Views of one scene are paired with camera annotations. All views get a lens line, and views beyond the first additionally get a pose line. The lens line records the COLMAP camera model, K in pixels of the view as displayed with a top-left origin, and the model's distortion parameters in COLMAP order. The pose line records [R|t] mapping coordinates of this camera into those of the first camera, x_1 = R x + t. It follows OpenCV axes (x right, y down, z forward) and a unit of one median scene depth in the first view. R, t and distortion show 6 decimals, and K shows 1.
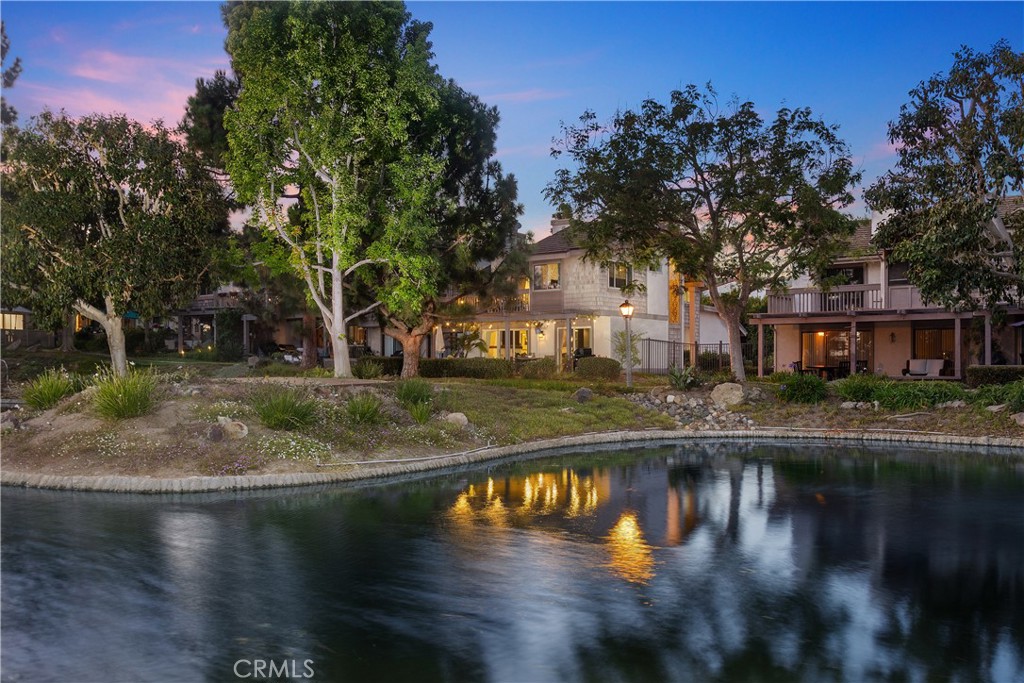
lens RADIAL K [[962.7, 0, 512.0], [0, 962.7, 341.5], [0, 0, 1]] dist [0.001218, 0.002357]
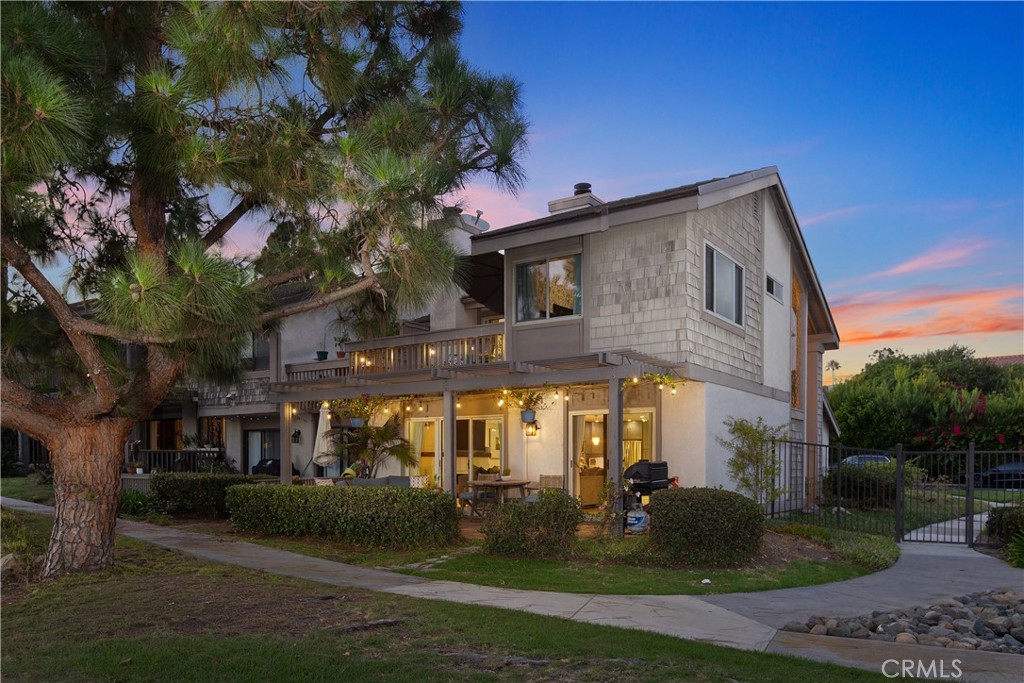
lens RADIAL K [[733.6, 0, 512.0], [0, 733.6, 341.5], [0, 0, 1]] dist [0.001714, 0.000142]
pose [[0.999550, 0.010482, 0.028105, 0.011765], [-0.006526, 0.990506, -0.137317, -0.000232], [-0.029278, 0.137072, 0.990128, 0.686282]]
